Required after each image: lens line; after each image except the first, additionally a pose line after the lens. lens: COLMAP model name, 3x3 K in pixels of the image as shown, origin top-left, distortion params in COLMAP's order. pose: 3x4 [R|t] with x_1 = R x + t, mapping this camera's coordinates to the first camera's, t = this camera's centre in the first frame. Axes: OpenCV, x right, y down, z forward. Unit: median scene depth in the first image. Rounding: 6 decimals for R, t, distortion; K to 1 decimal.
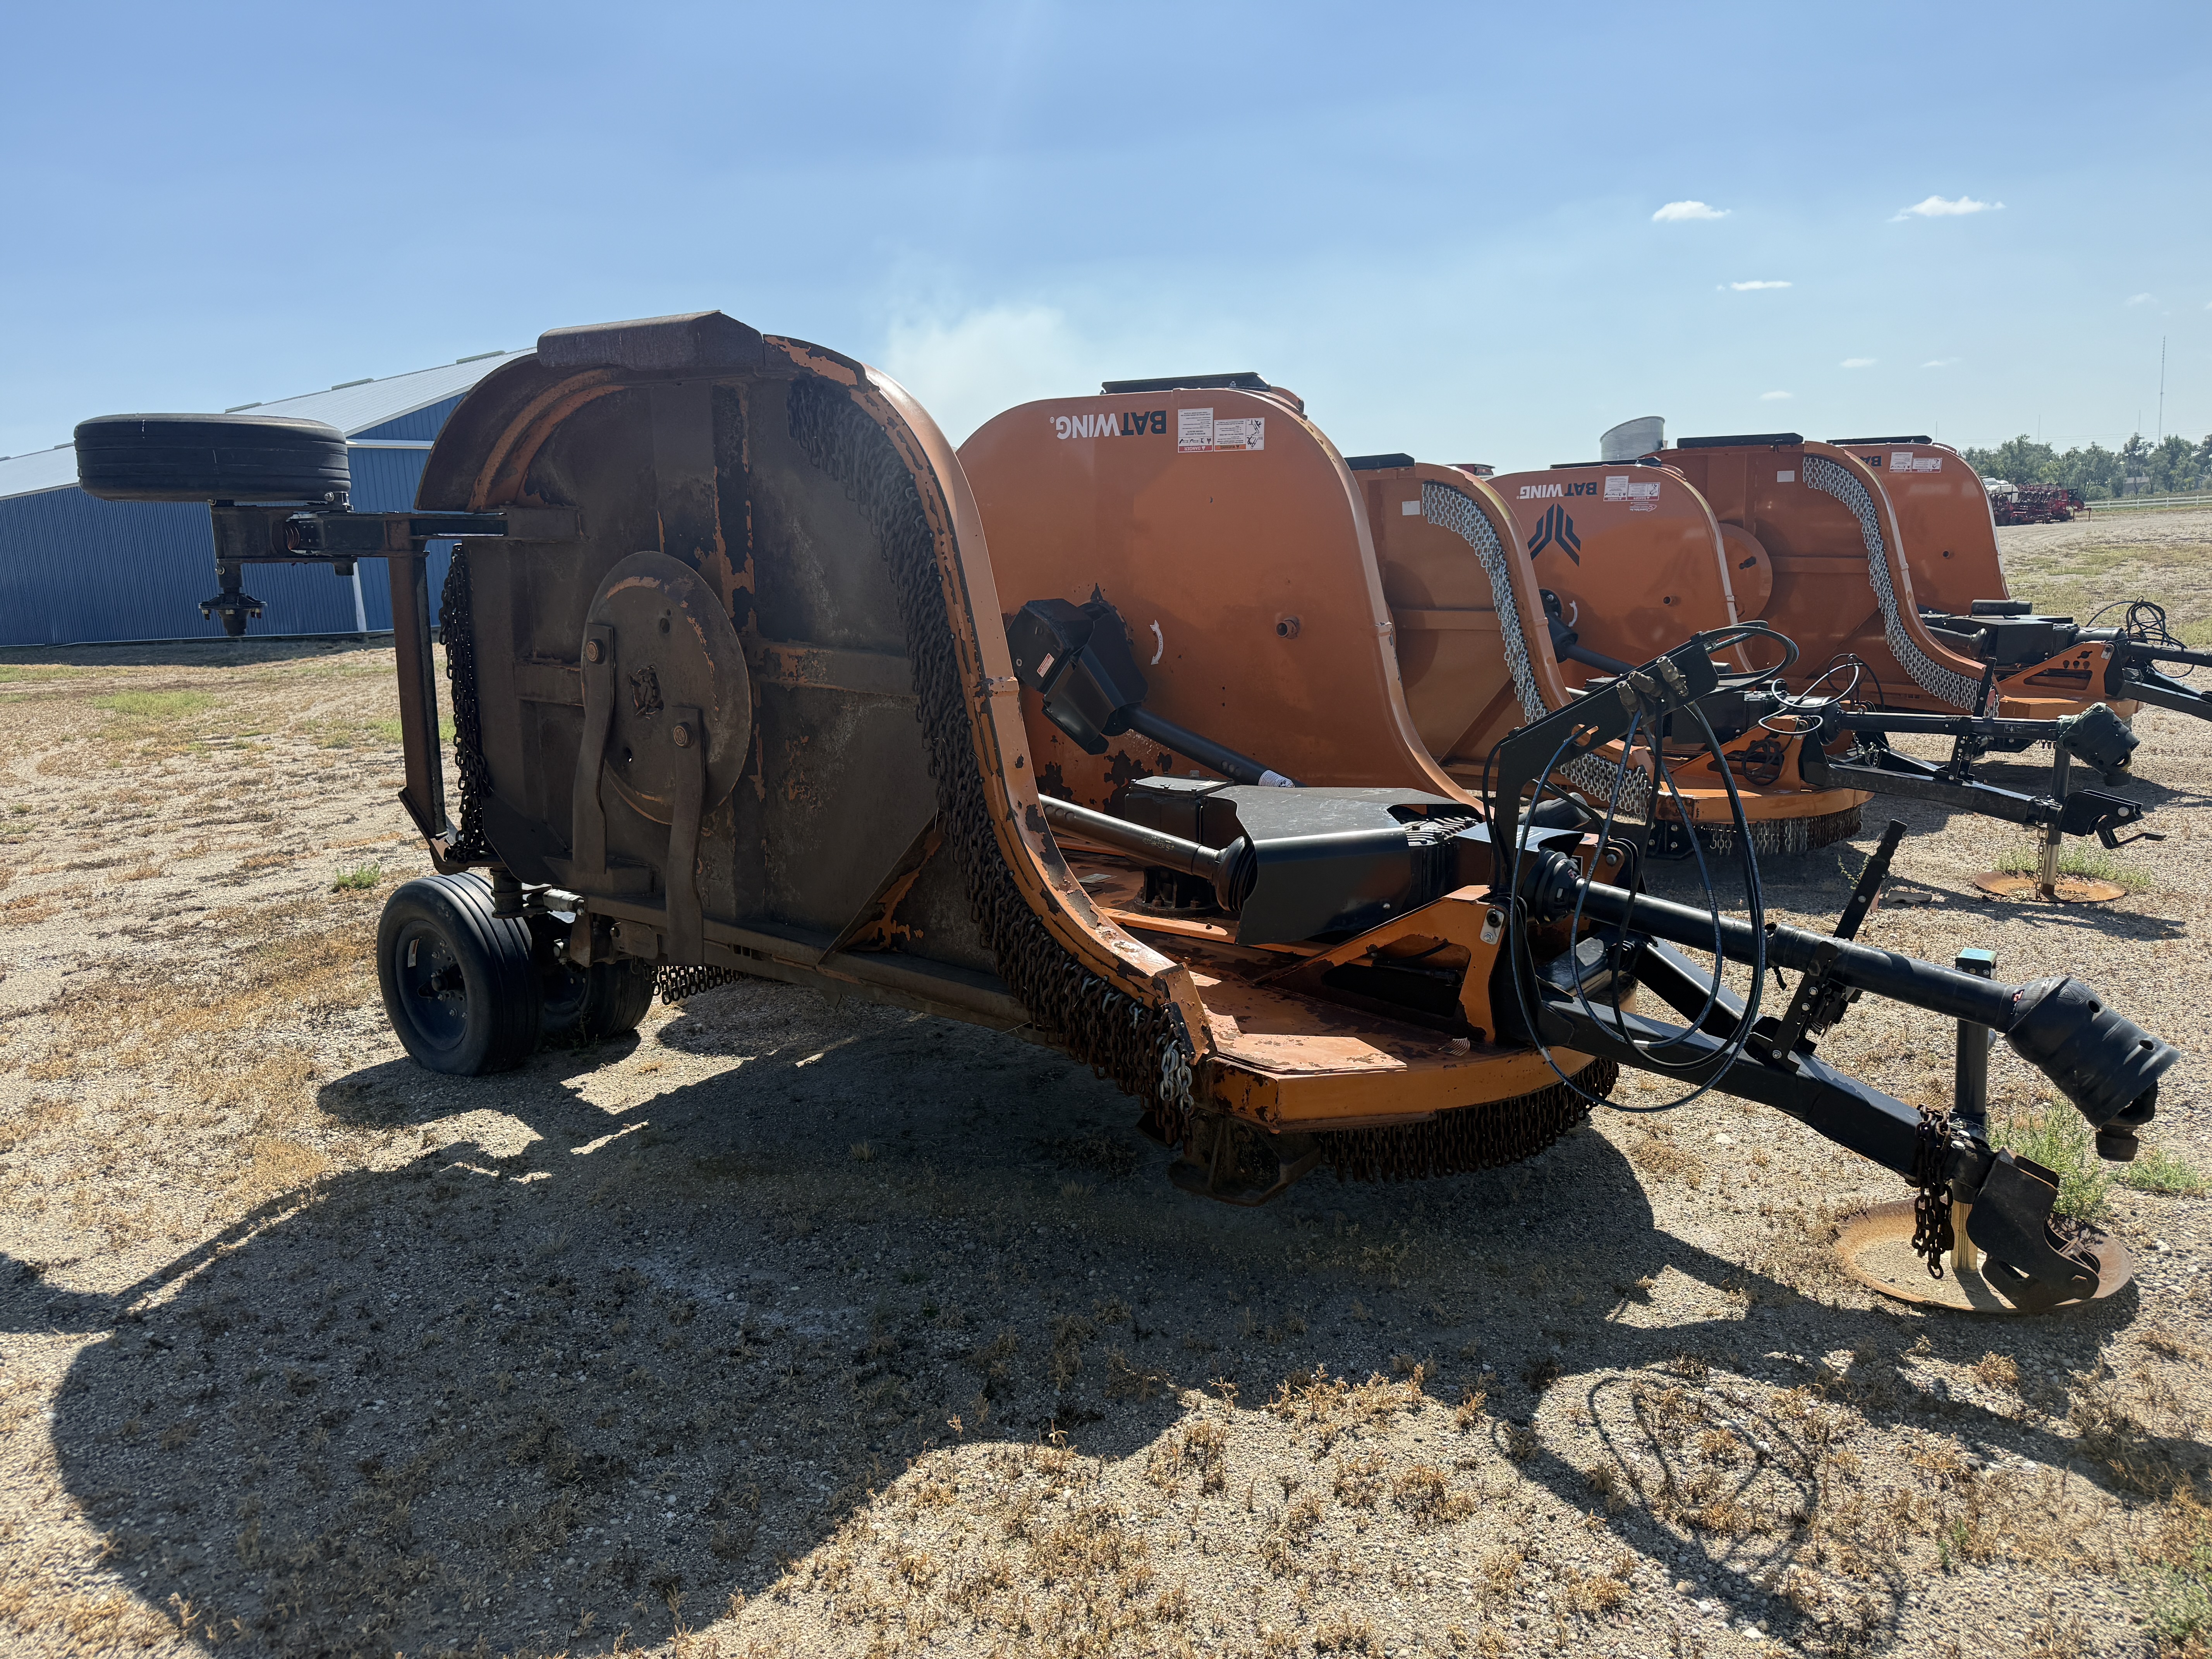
lens RADIAL K [[1595.2, 0, 1106.0], [0, 1595.2, 829.5], [0, 0, 1]] dist [0.125332, -0.238741]
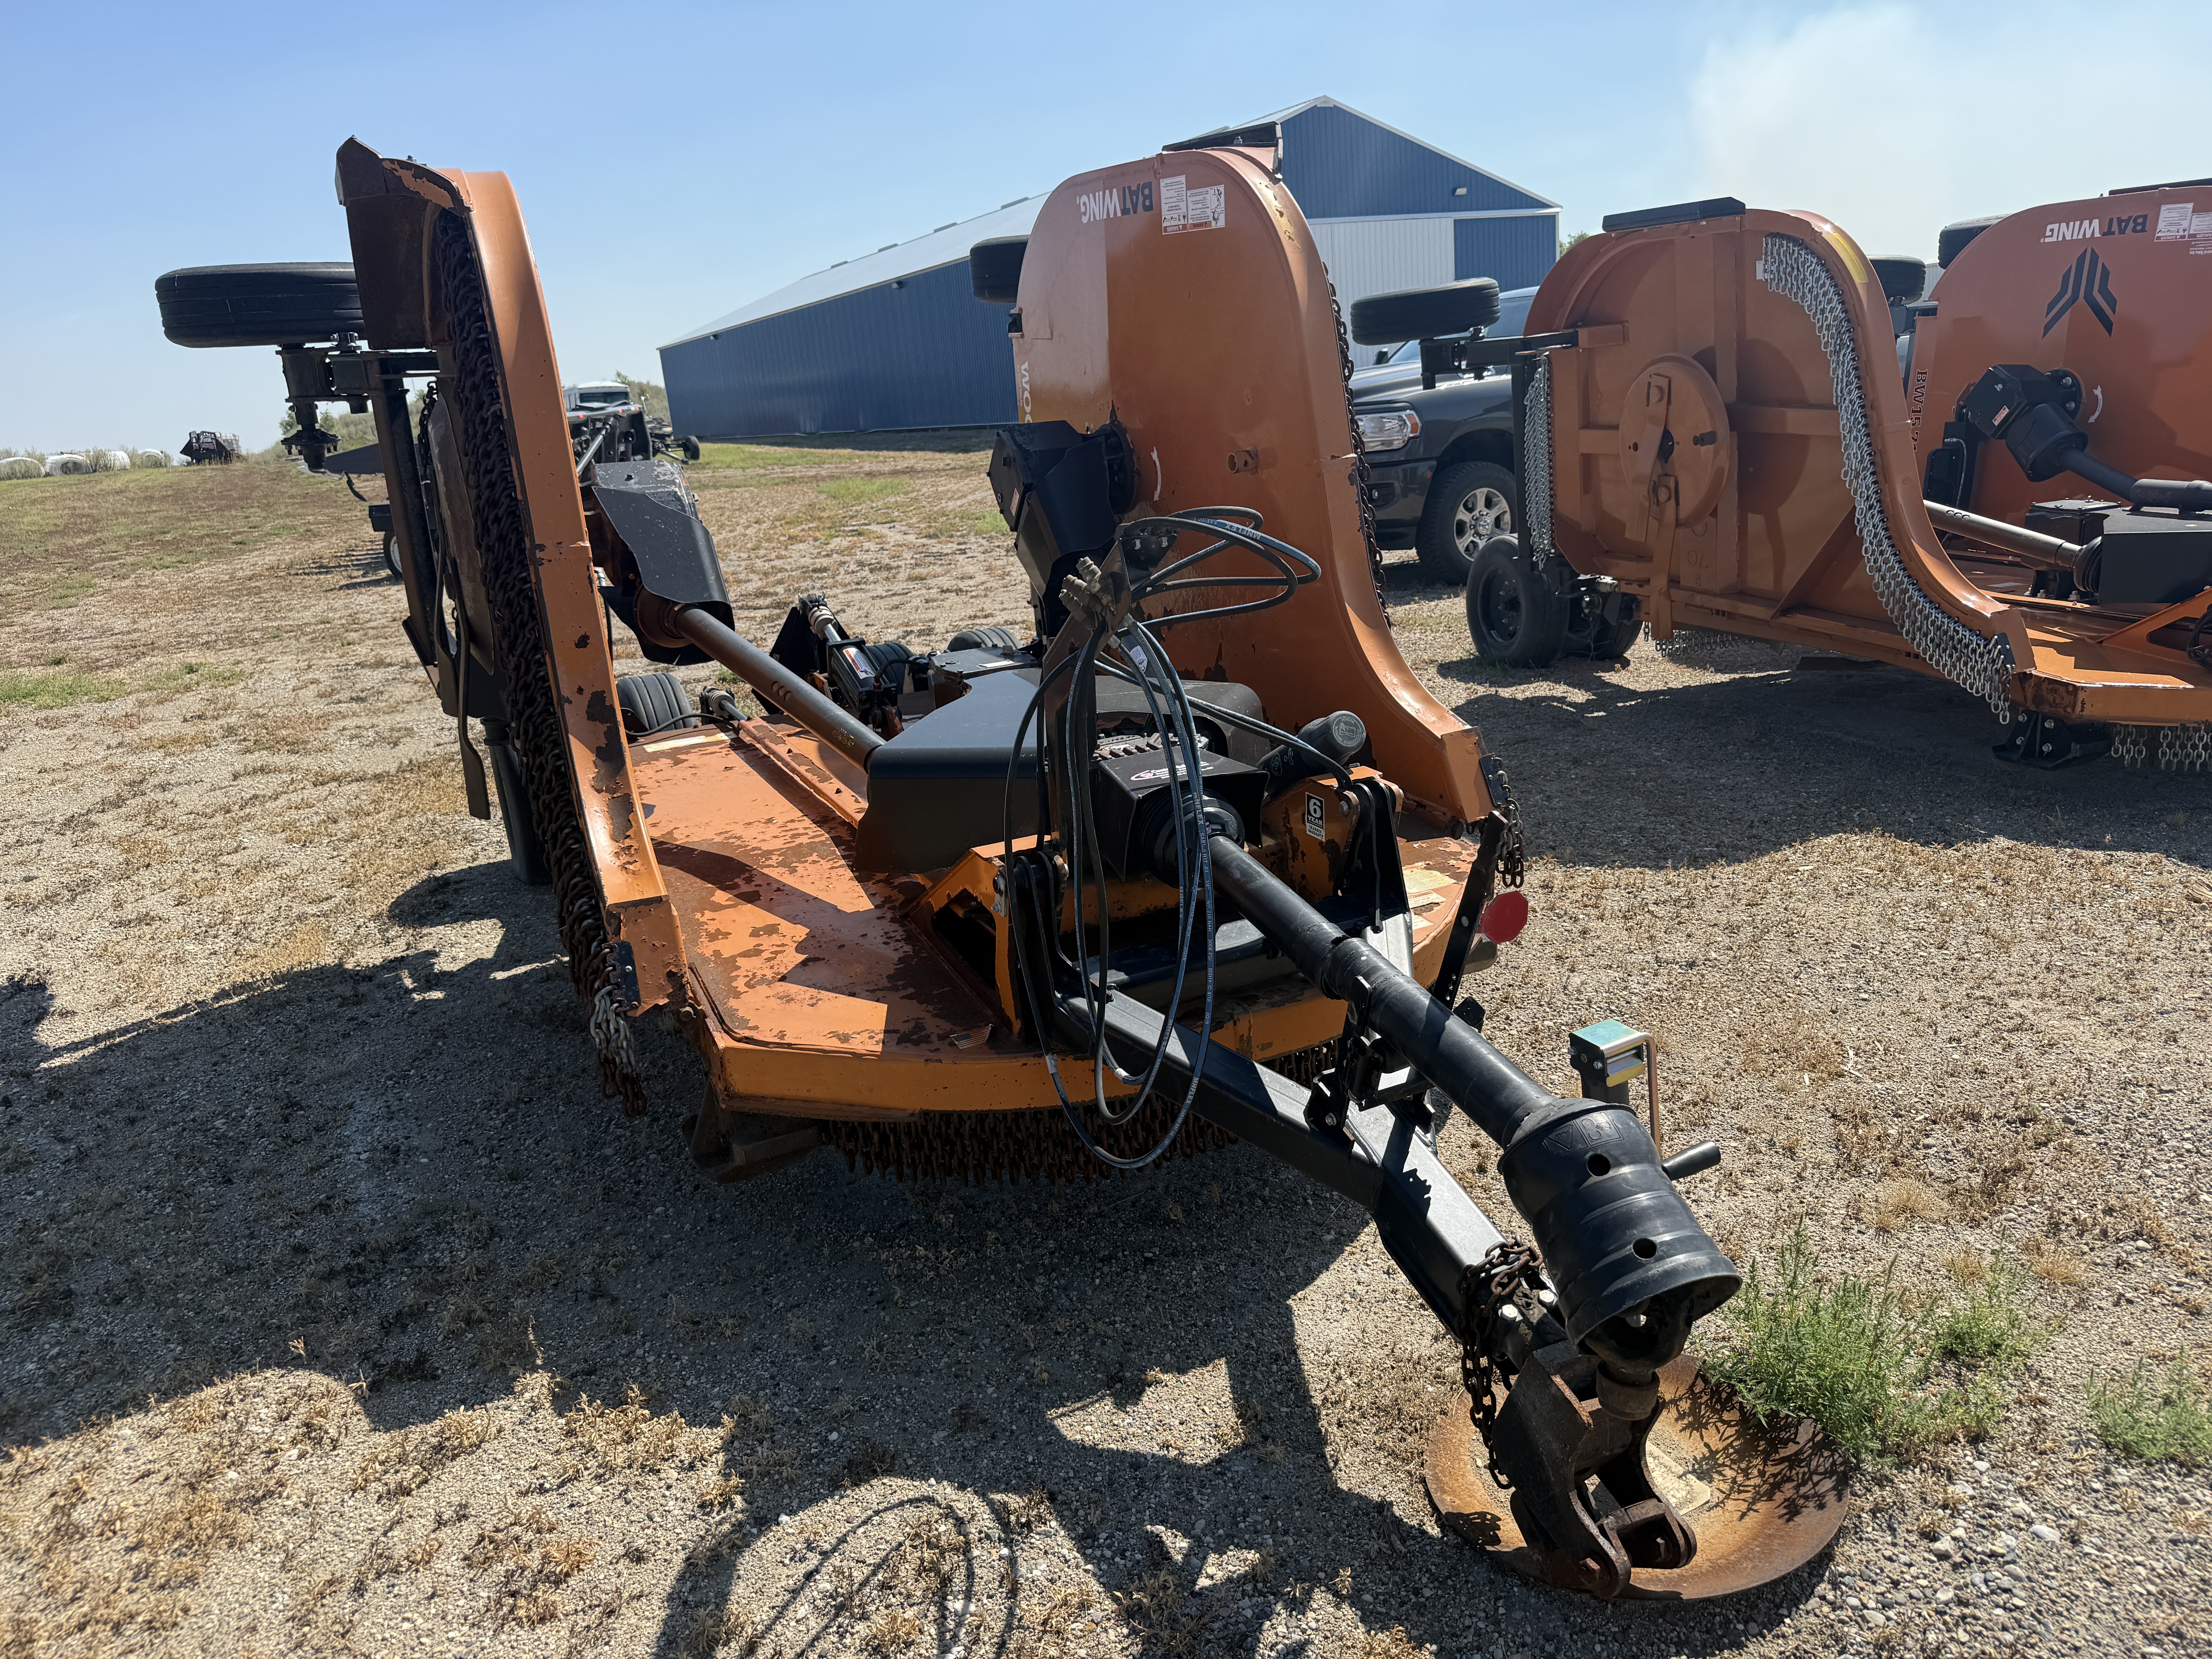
lens RADIAL K [[1613.5, 0, 1106.0], [0, 1613.5, 829.5], [0, 0, 1]] dist [0.000863, -0.006817]
pose [[0.883819, 0.105106, -0.455869, 0.436037], [-0.042124, 0.988357, 0.146208, -0.057460], [0.465929, -0.110018, 0.877956, 0.245981]]
